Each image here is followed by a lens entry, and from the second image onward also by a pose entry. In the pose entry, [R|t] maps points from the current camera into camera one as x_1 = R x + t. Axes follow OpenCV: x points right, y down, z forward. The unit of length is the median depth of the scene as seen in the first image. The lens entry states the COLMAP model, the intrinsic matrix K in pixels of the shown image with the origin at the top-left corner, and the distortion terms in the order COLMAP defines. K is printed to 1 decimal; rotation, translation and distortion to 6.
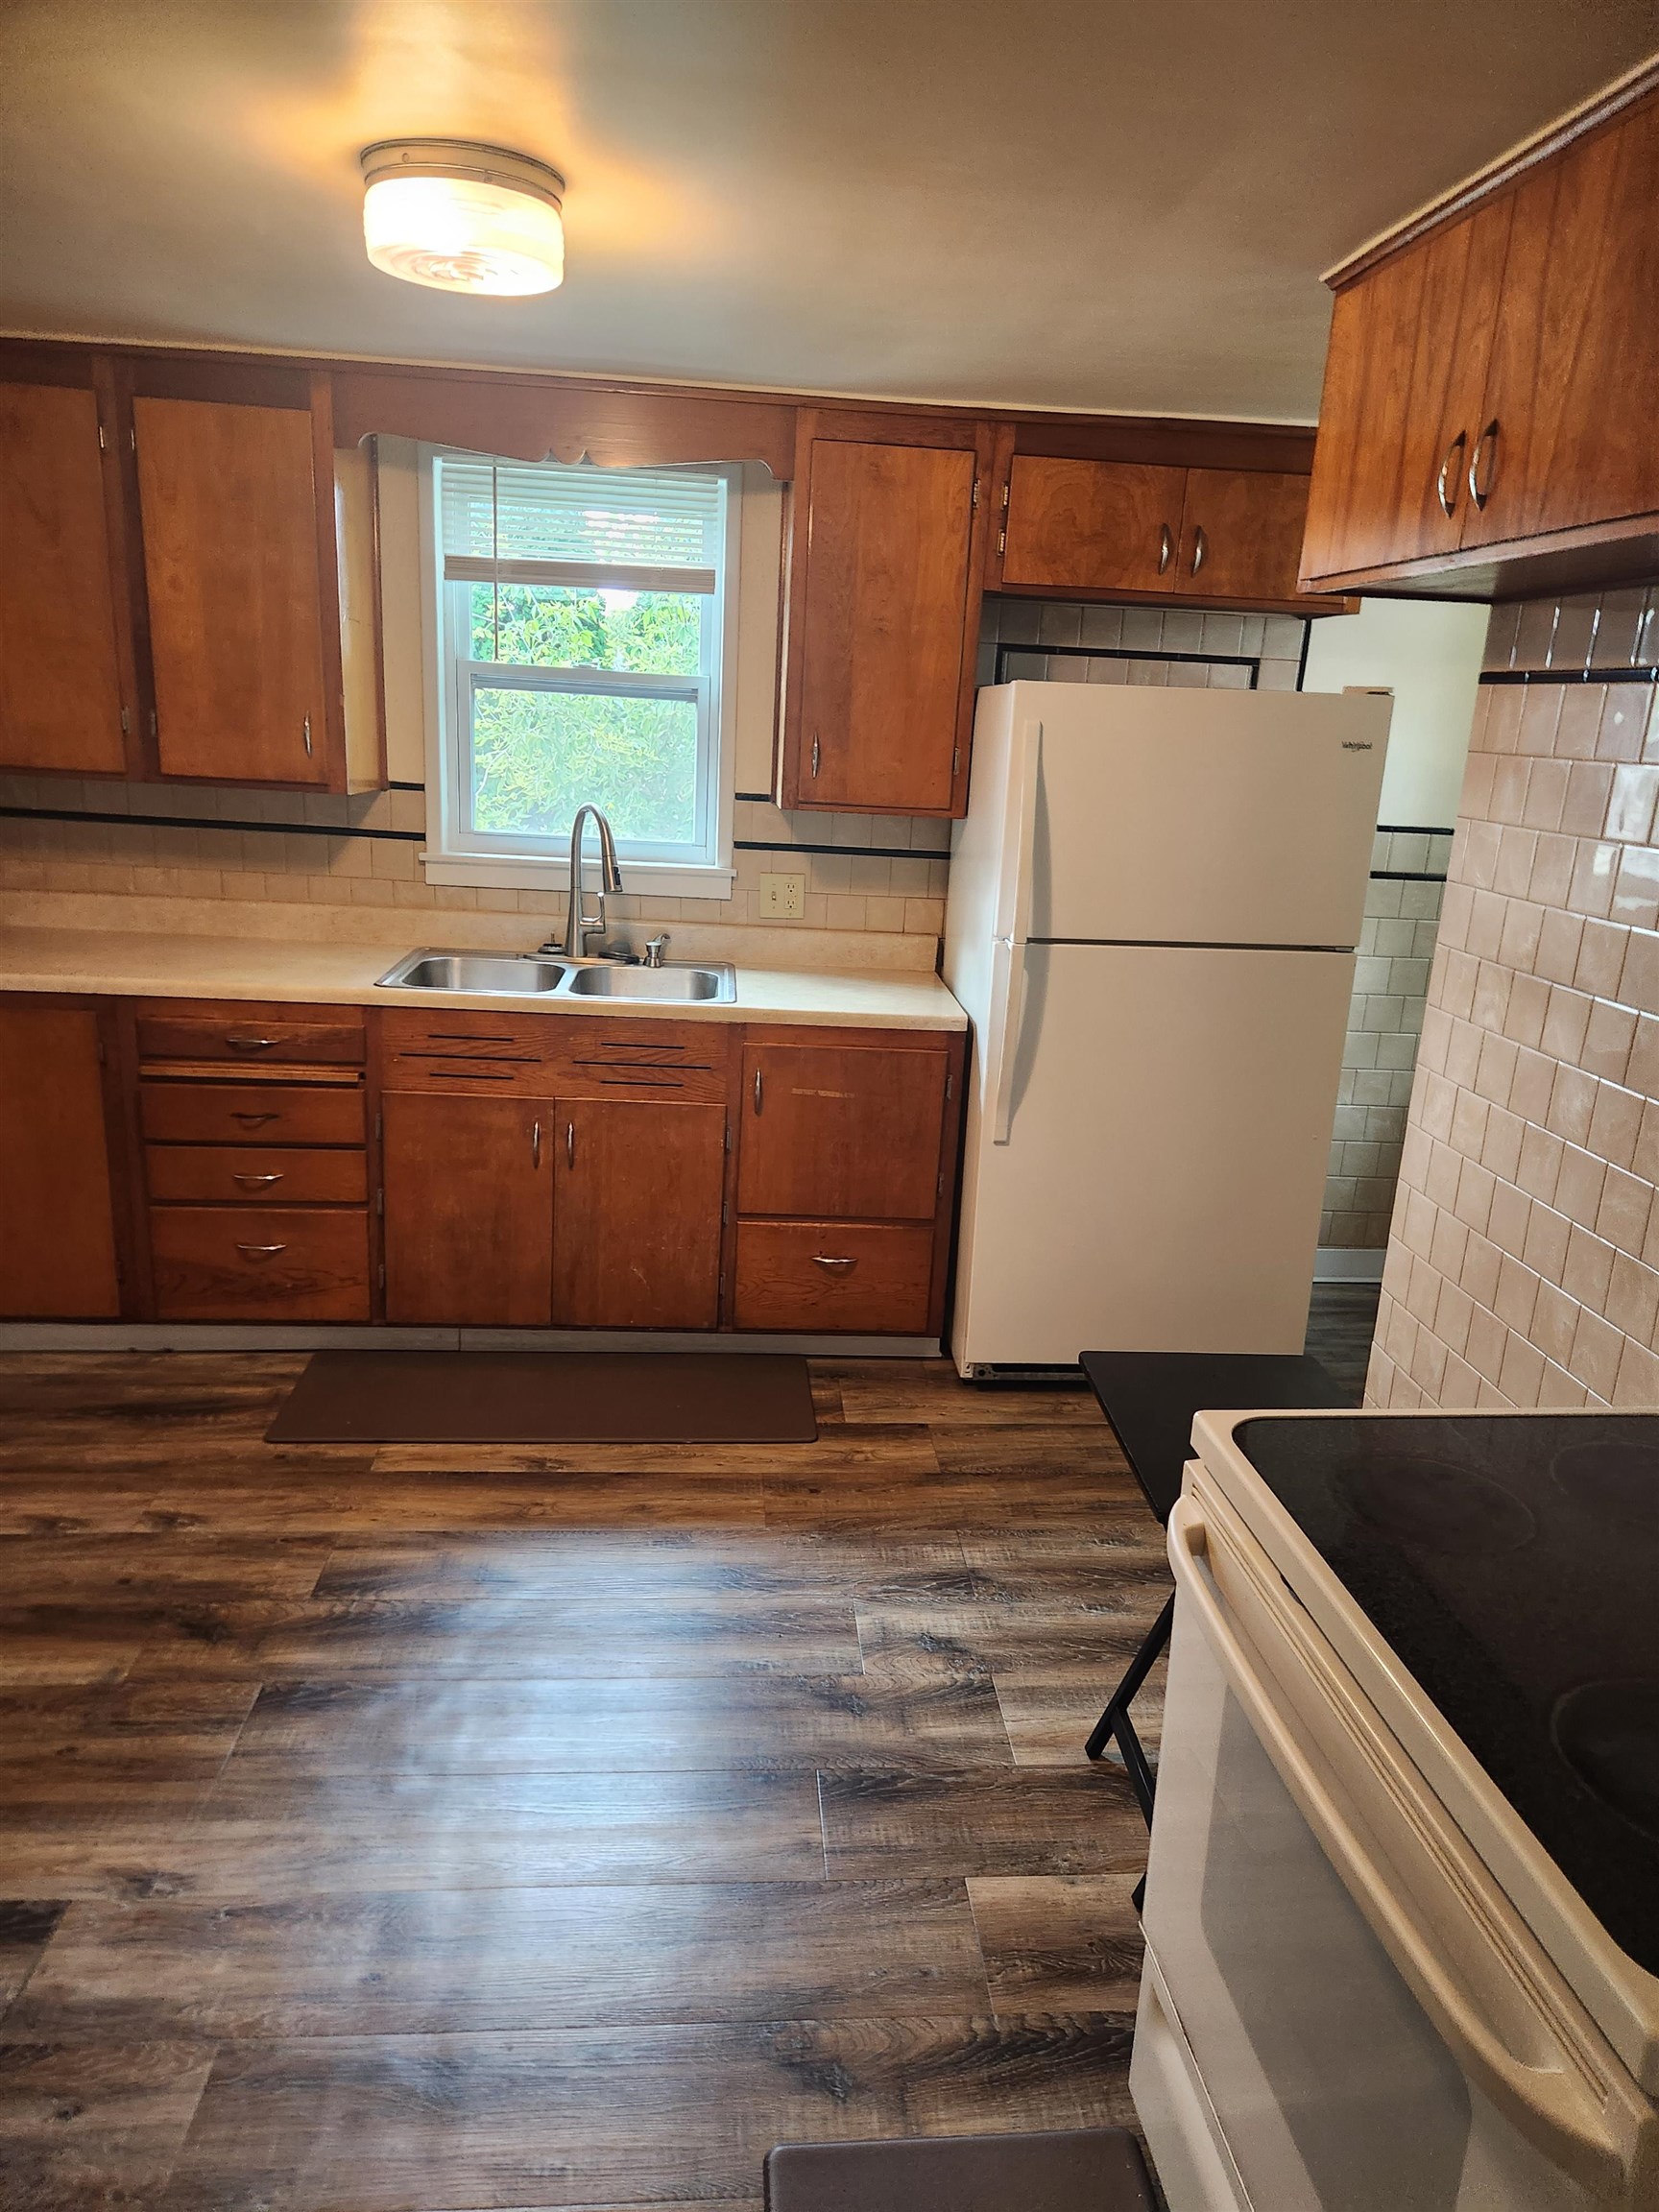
lens RADIAL K [[1481.7, 0, 825.1], [0, 1481.7, 1105.1], [0, 0, 1]] dist [0.066753, -0.004219]
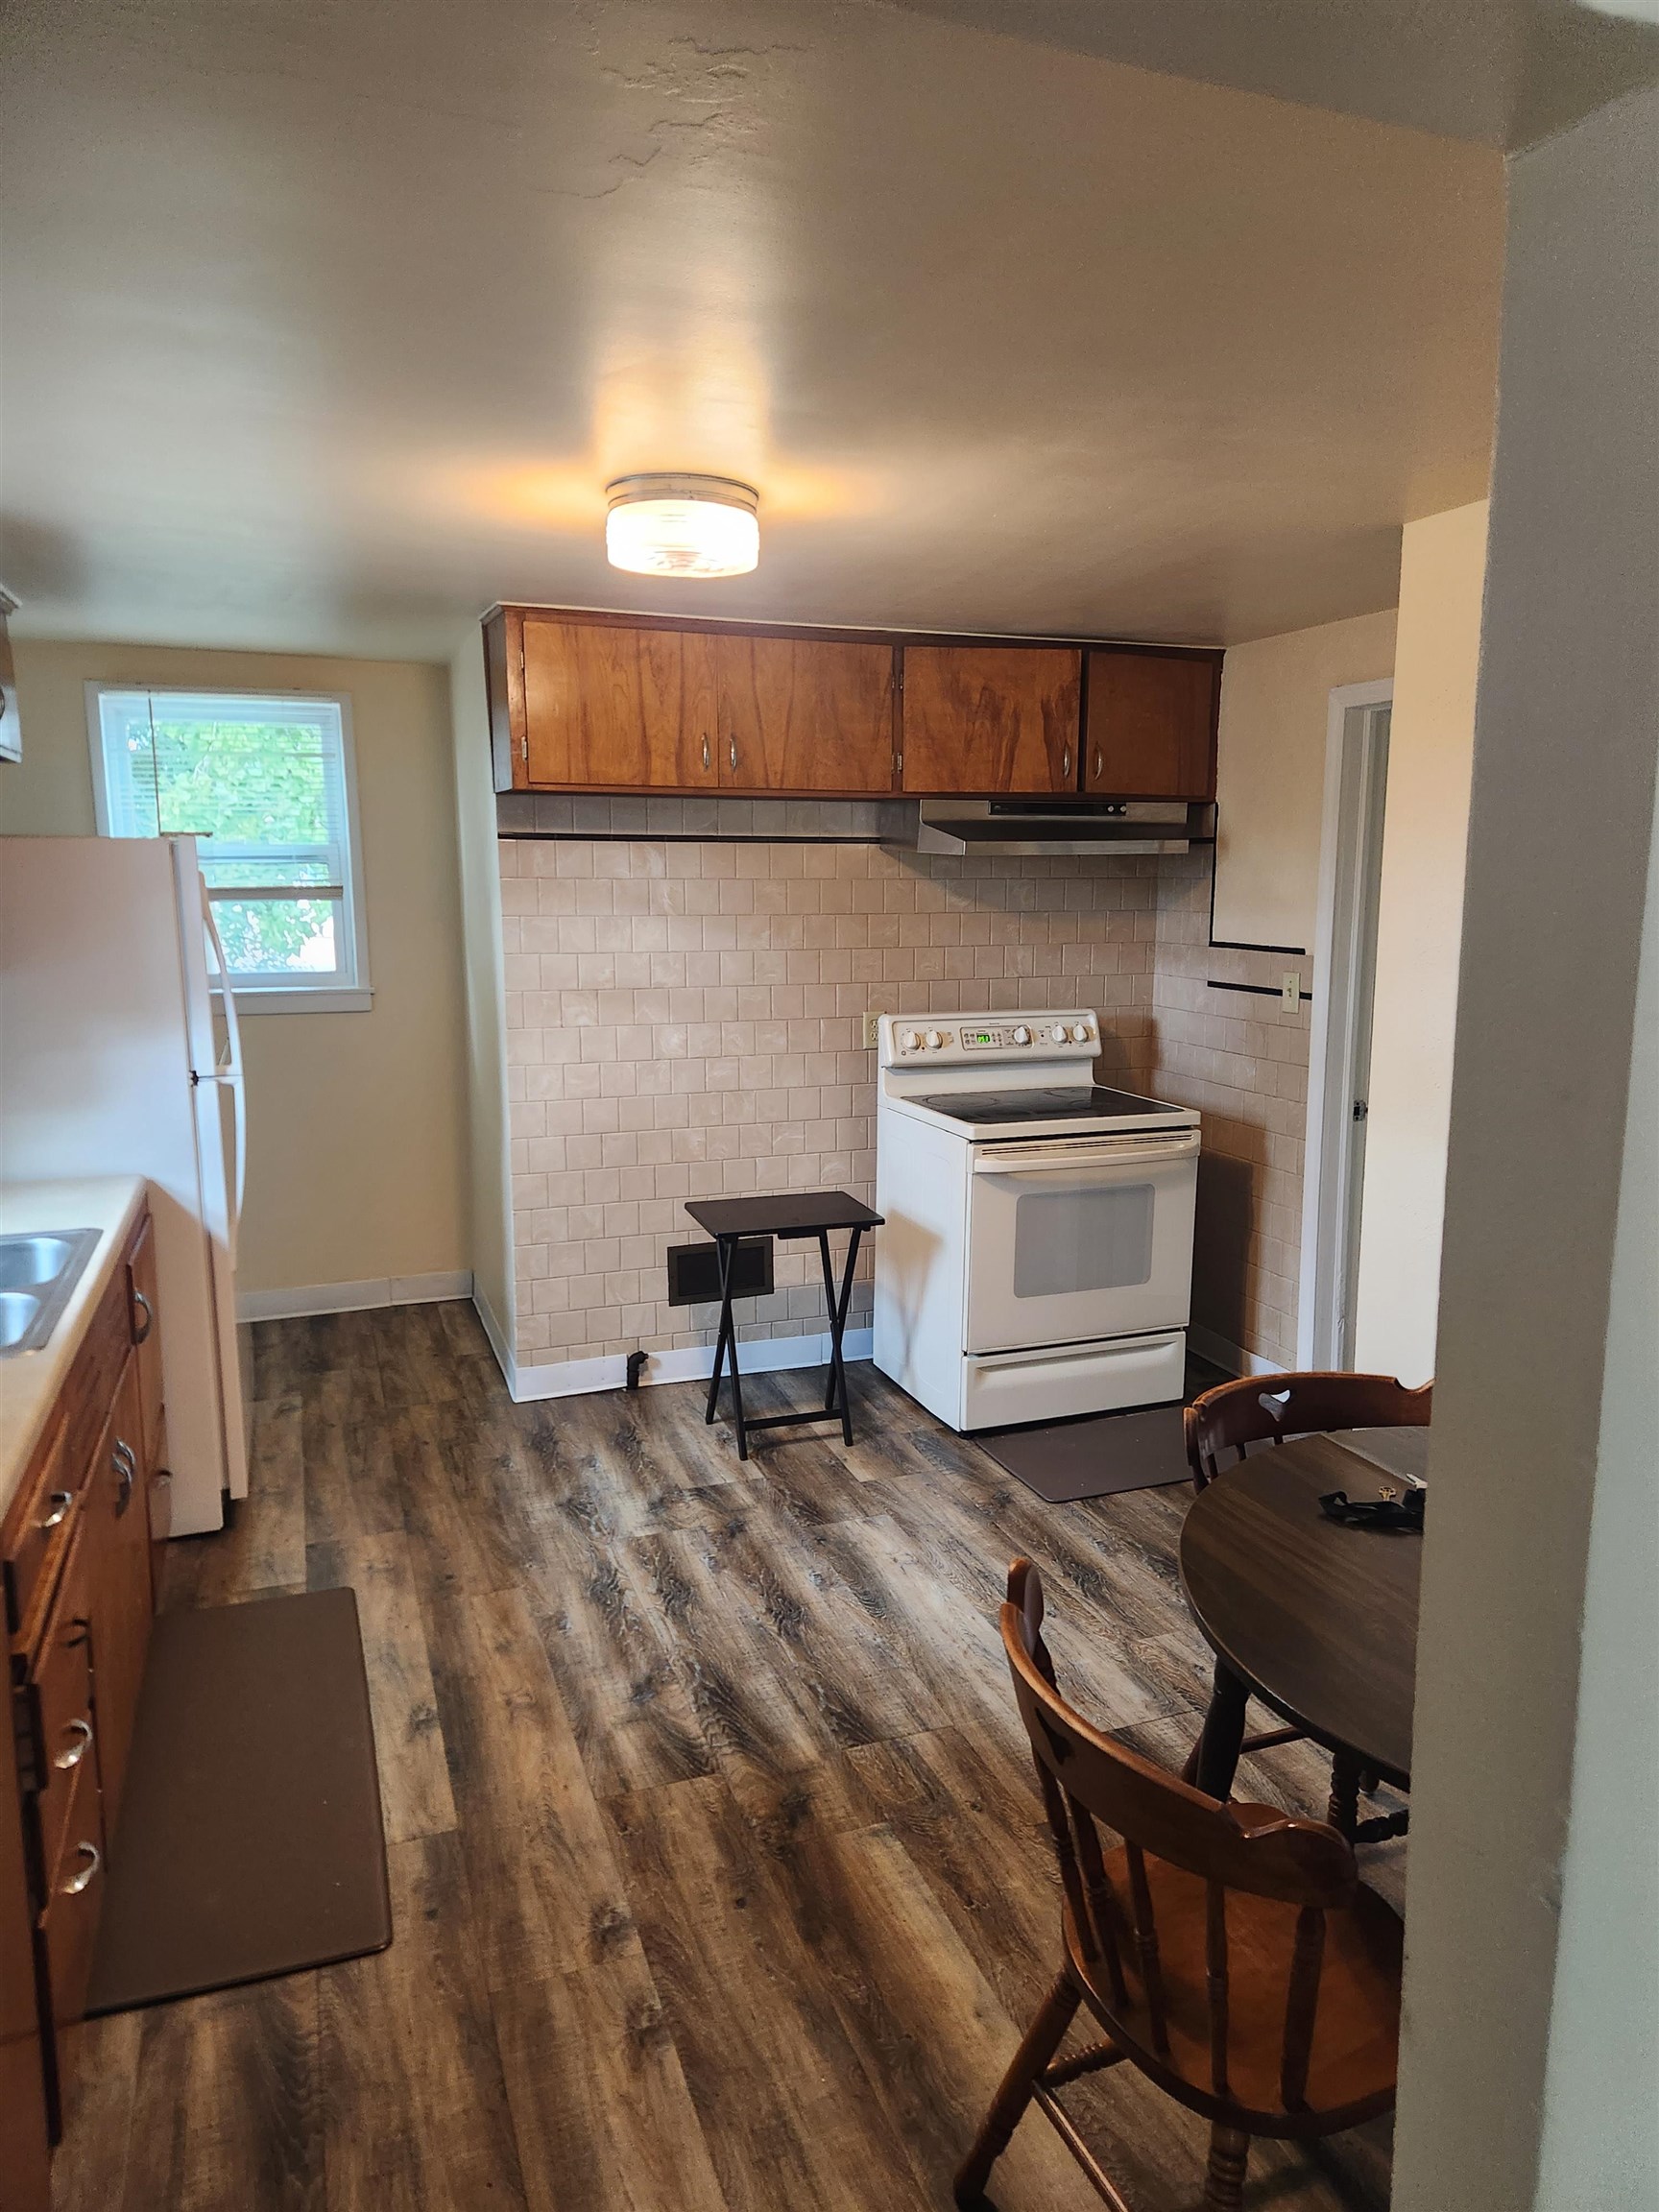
lens RADIAL K [[1481.7, 0, 829.9], [0, 1481.7, 1109.0], [0, 0, 1]] dist [0.066753, -0.004219]
pose [[-0.265294, -0.204138, 0.942309, -1.109979], [0.244232, 0.931226, 0.270497, -0.304653], [-0.932722, 0.301903, -0.197191, 0.913264]]
